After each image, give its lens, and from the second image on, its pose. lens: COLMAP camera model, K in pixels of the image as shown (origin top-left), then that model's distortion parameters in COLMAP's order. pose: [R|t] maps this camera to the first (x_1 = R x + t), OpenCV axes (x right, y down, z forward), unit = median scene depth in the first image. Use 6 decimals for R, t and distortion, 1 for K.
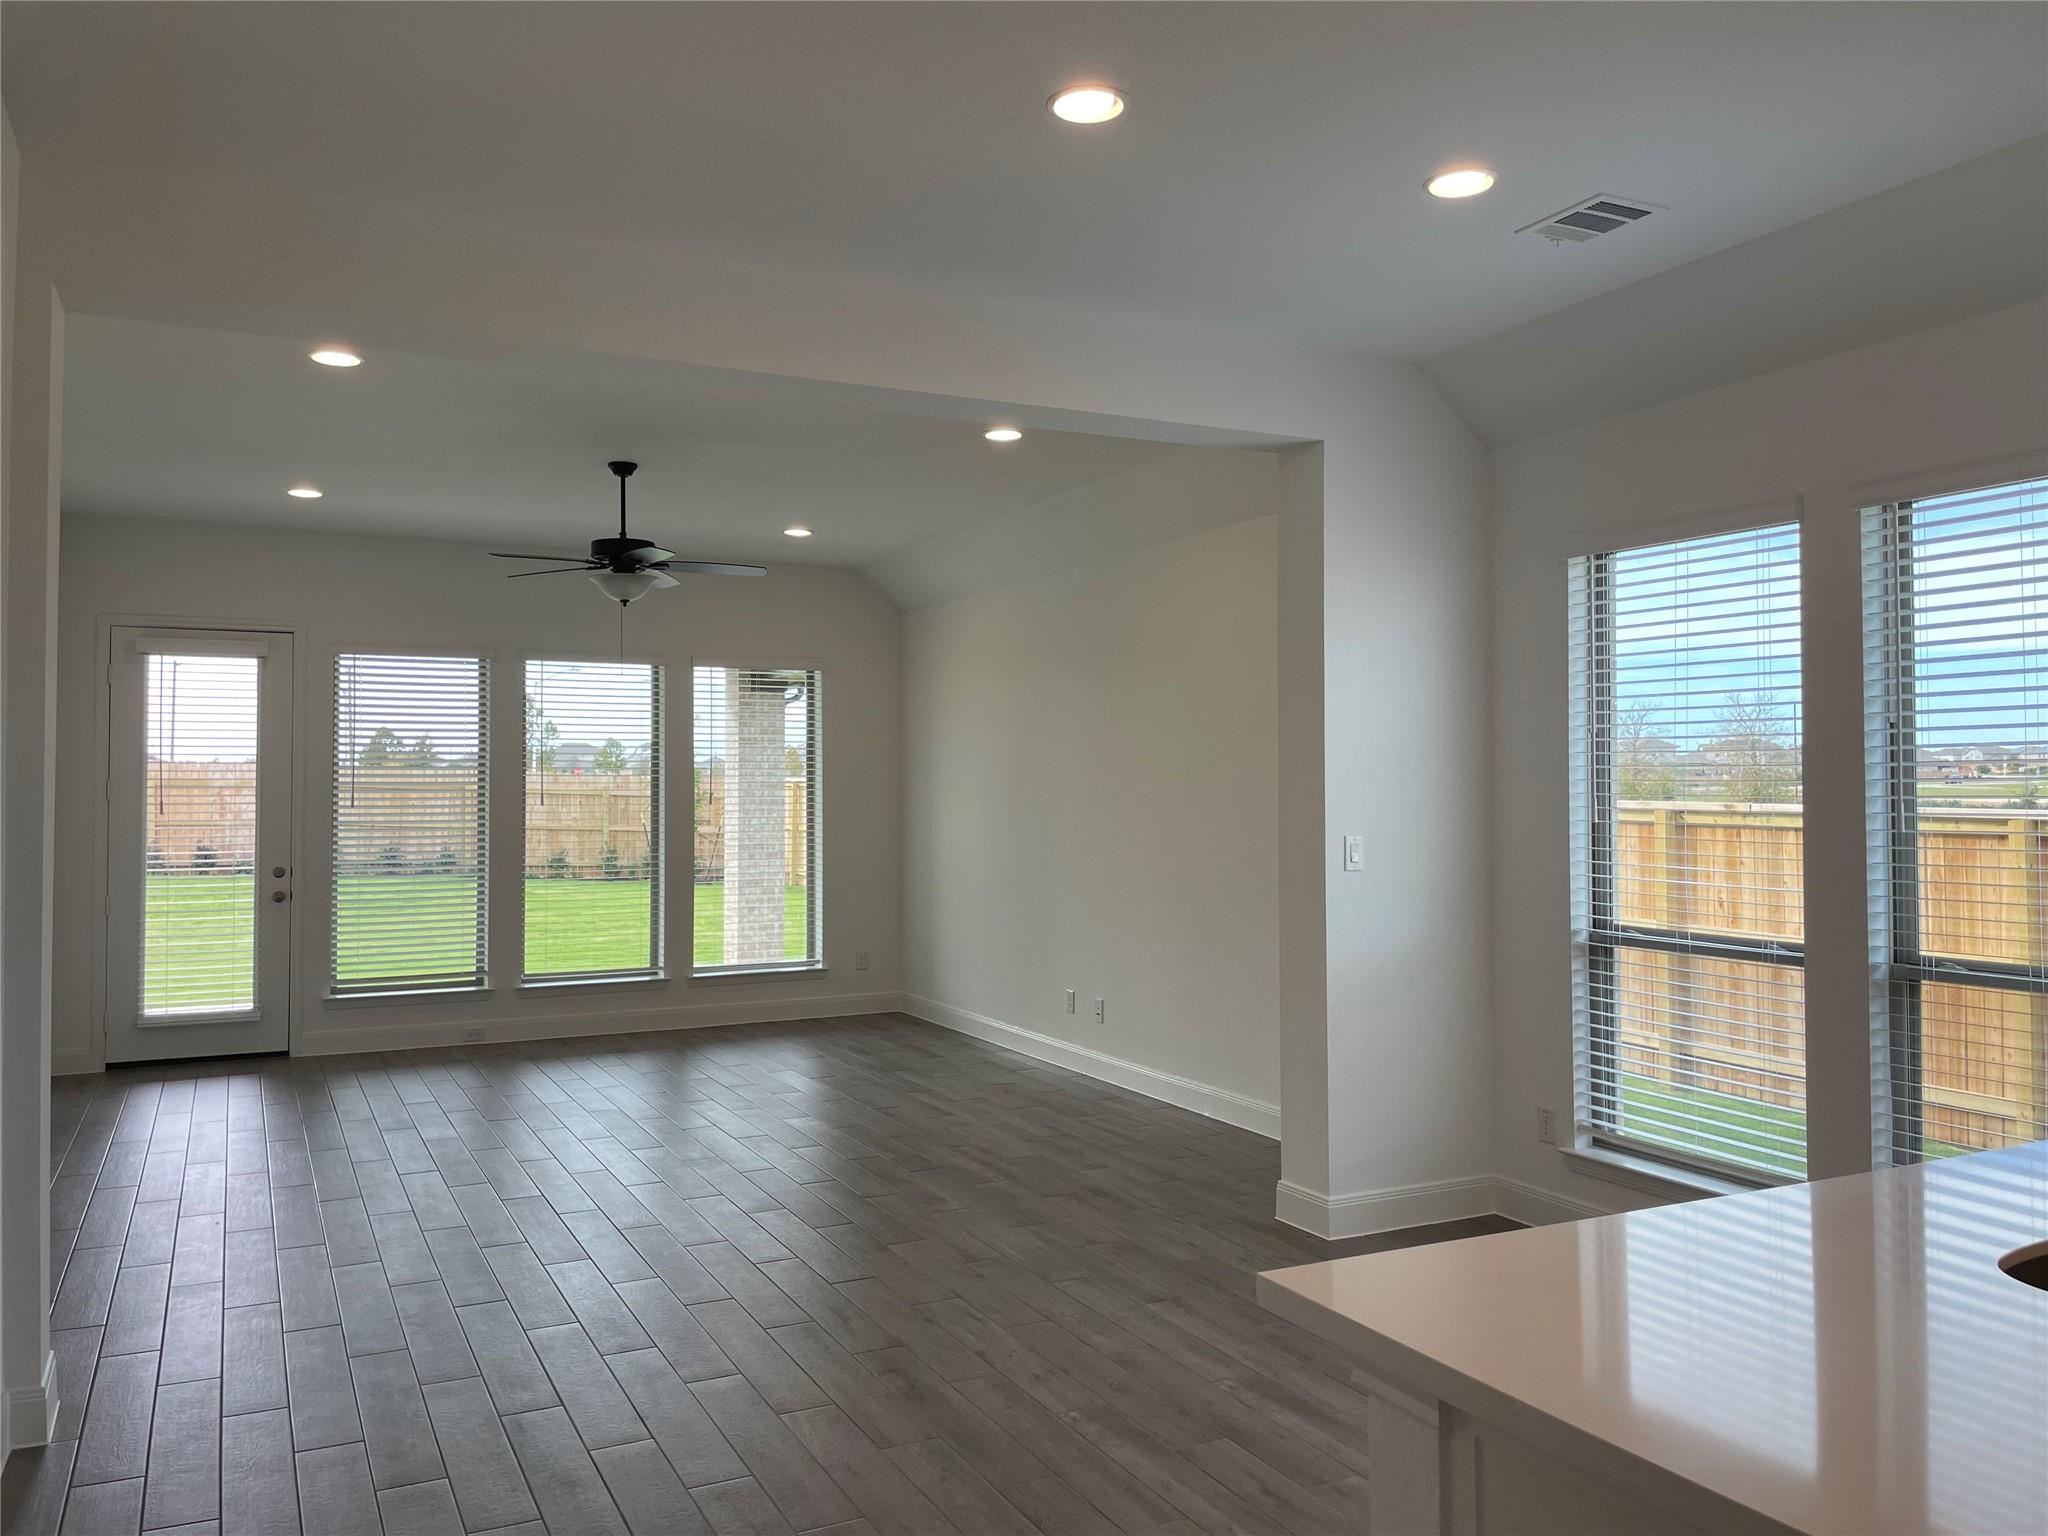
lens RADIAL K [[1544.8, 0, 1010.6], [0, 1544.8, 749.6], [0, 0, 1]] dist [0.094962, -0.125293]
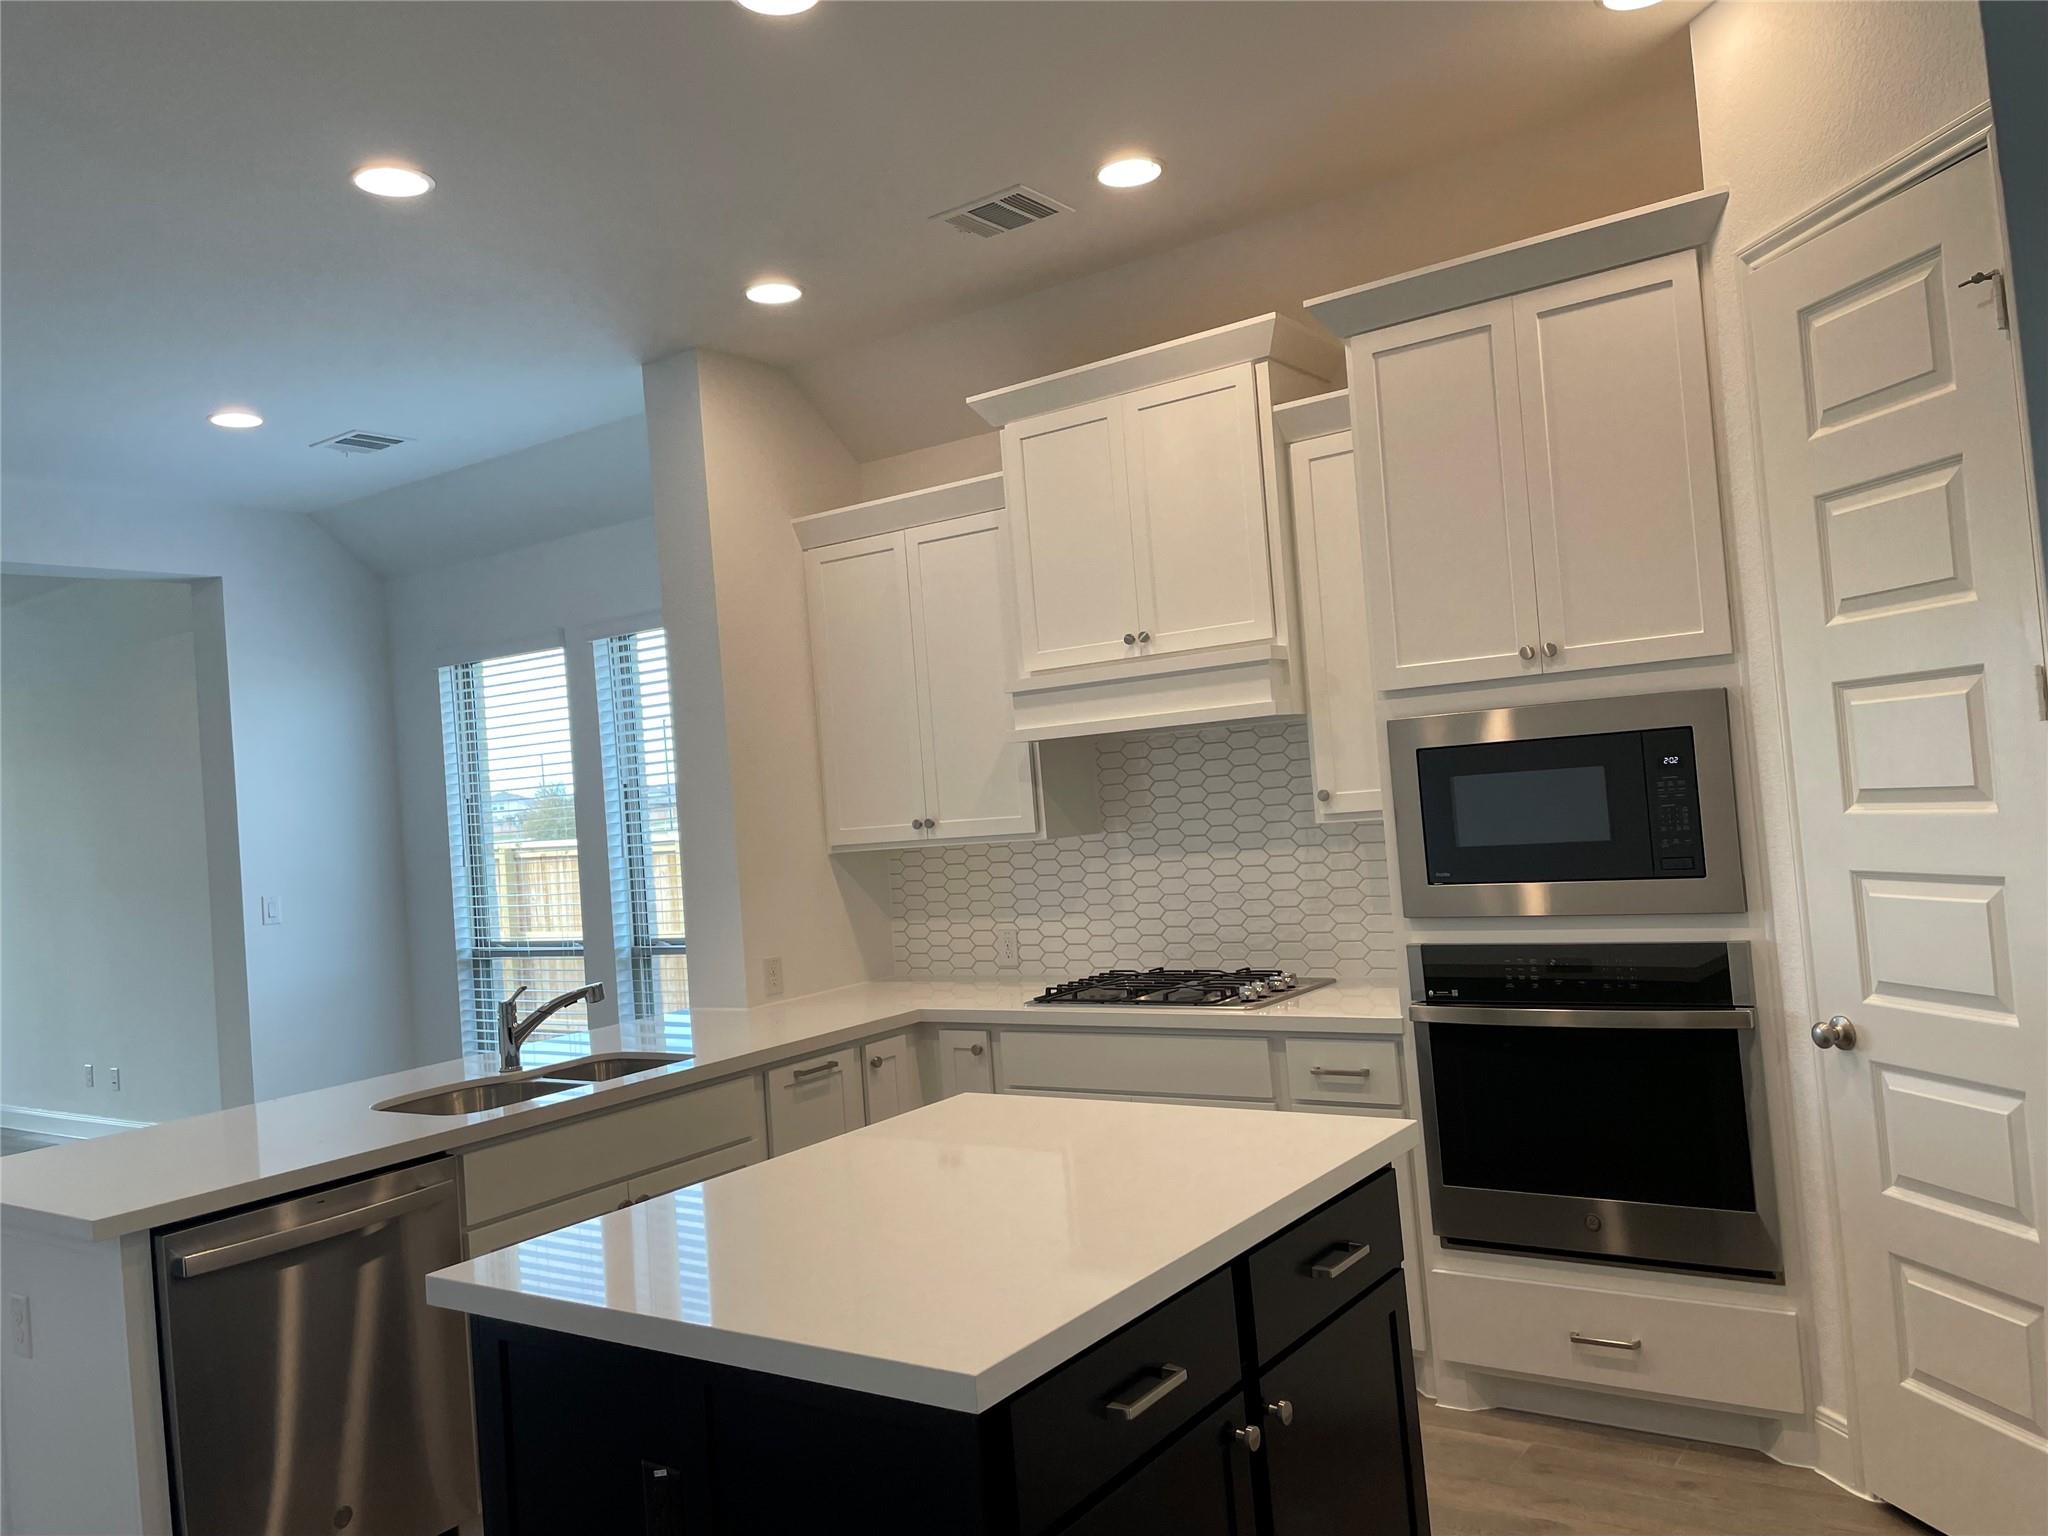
lens RADIAL K [[1544.8, 0, 1039.0], [0, 1544.8, 749.5], [0, 0, 1]] dist [0.094962, -0.125293]
pose [[0.876972, -0.056075, 0.477258, 0.101785], [0.067710, 0.997679, -0.007197, -0.006247], [-0.475747, 0.038626, 0.878734, -0.237289]]
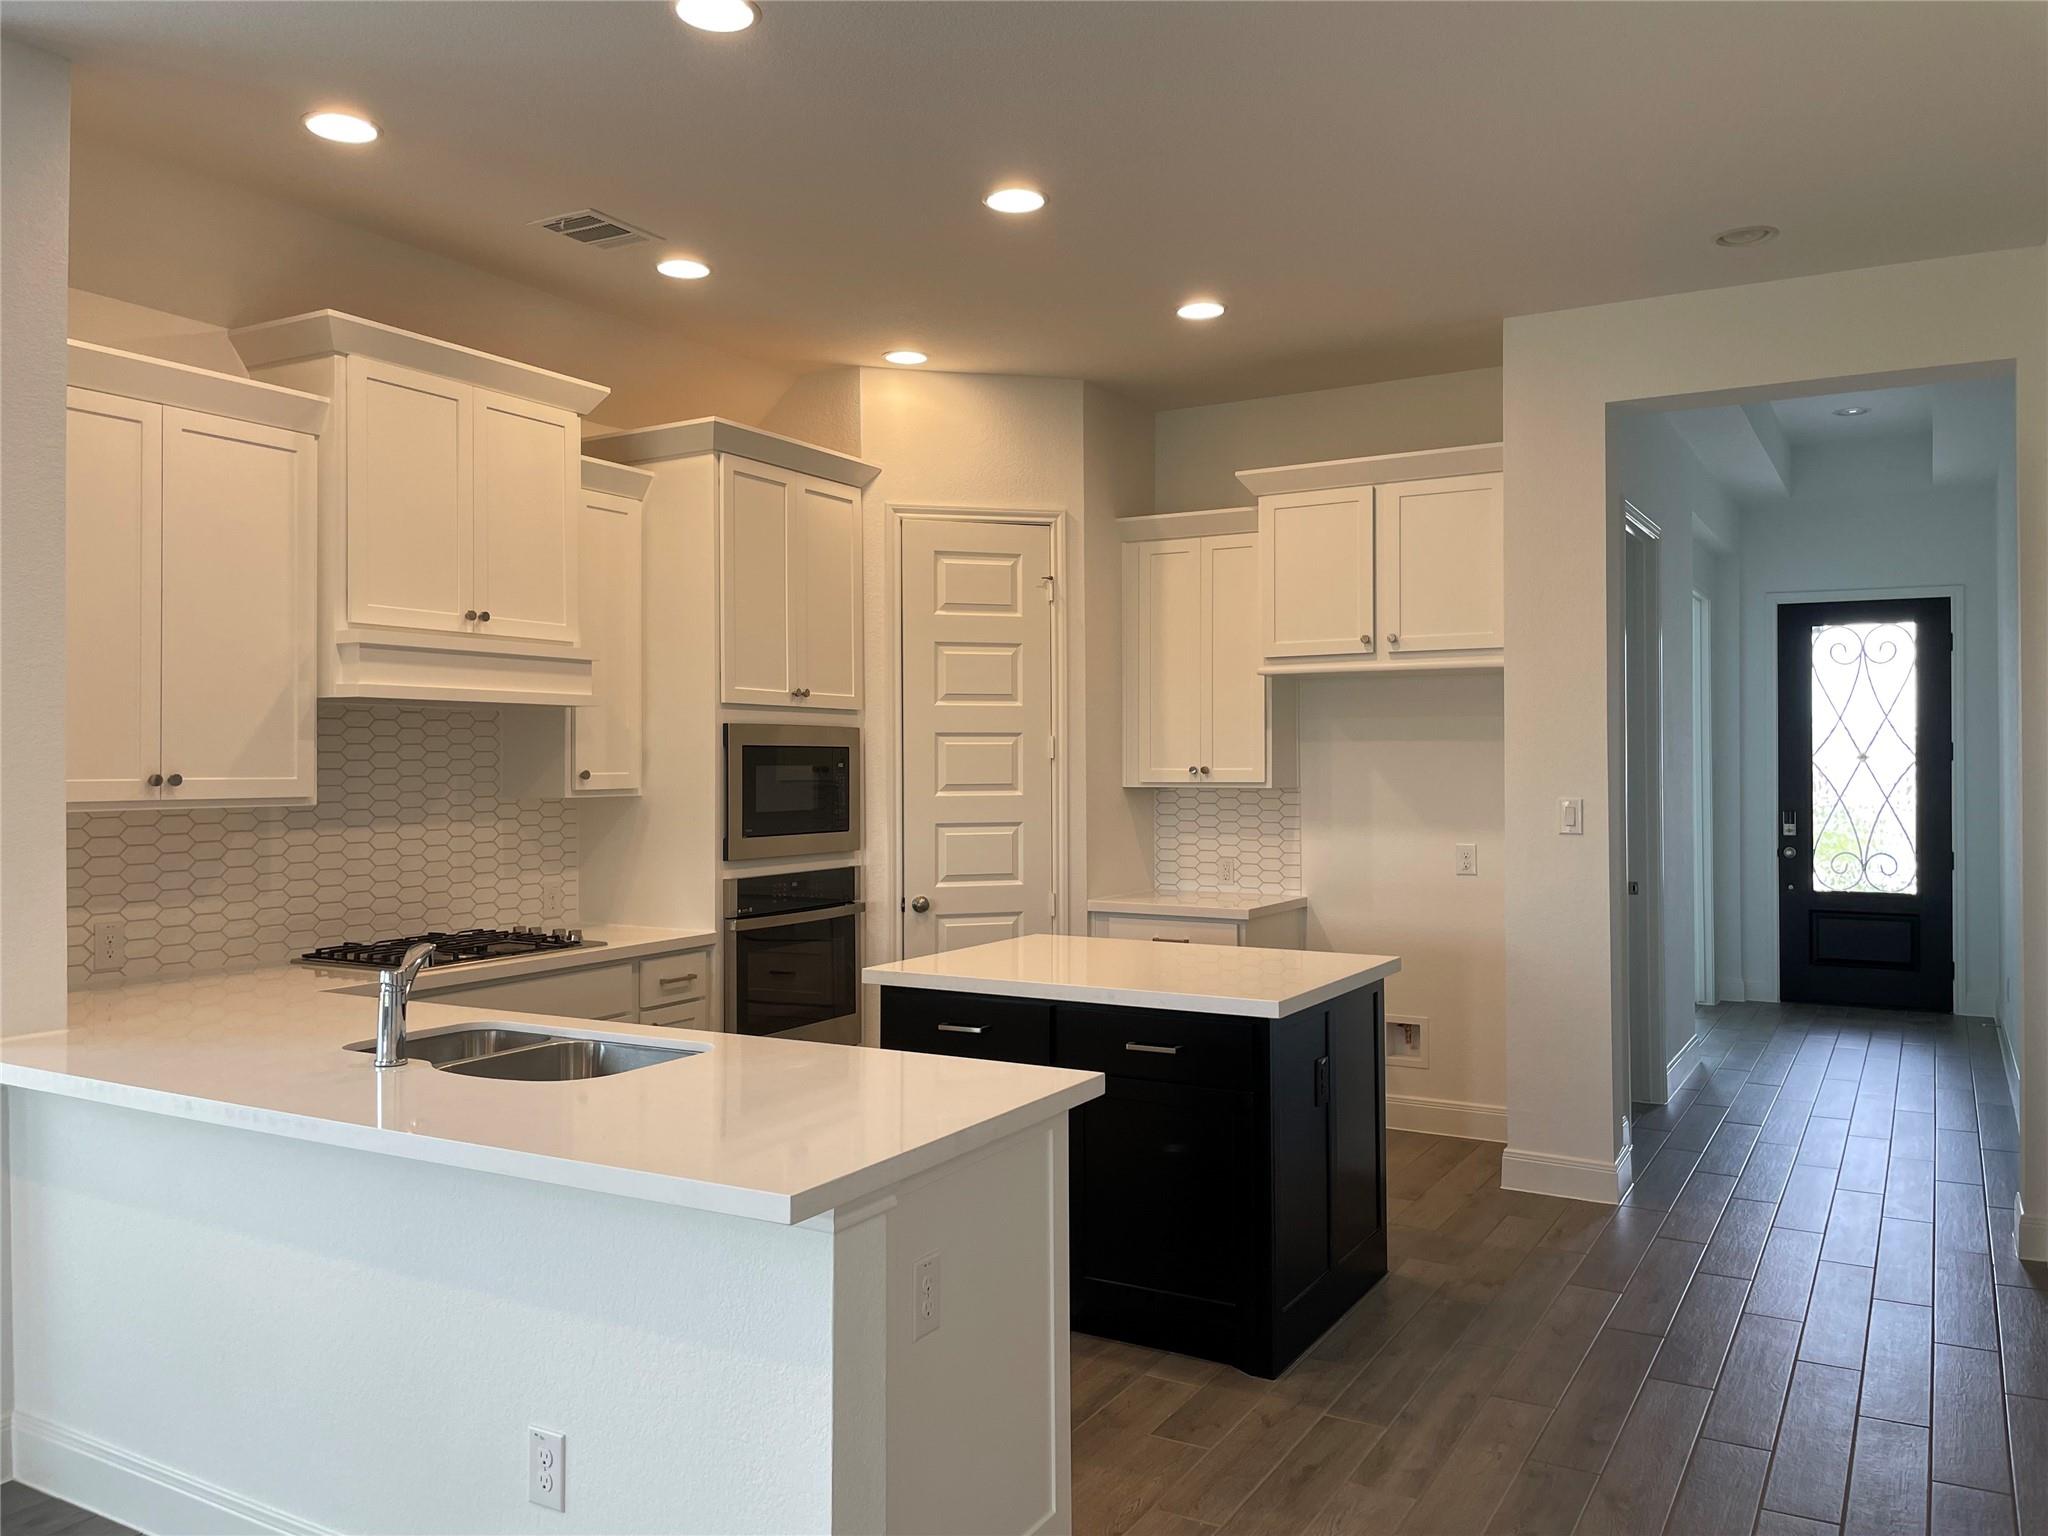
lens RADIAL K [[1544.8, 0, 1044.2], [0, 1544.8, 747.2], [0, 0, 1]] dist [0.094962, -0.125293]
pose [[-0.558347, 0.013869, 0.829492, -0.186749], [-0.014869, 0.999532, -0.026721, 0.013127], [-0.829475, -0.027253, -0.557879, 0.328339]]
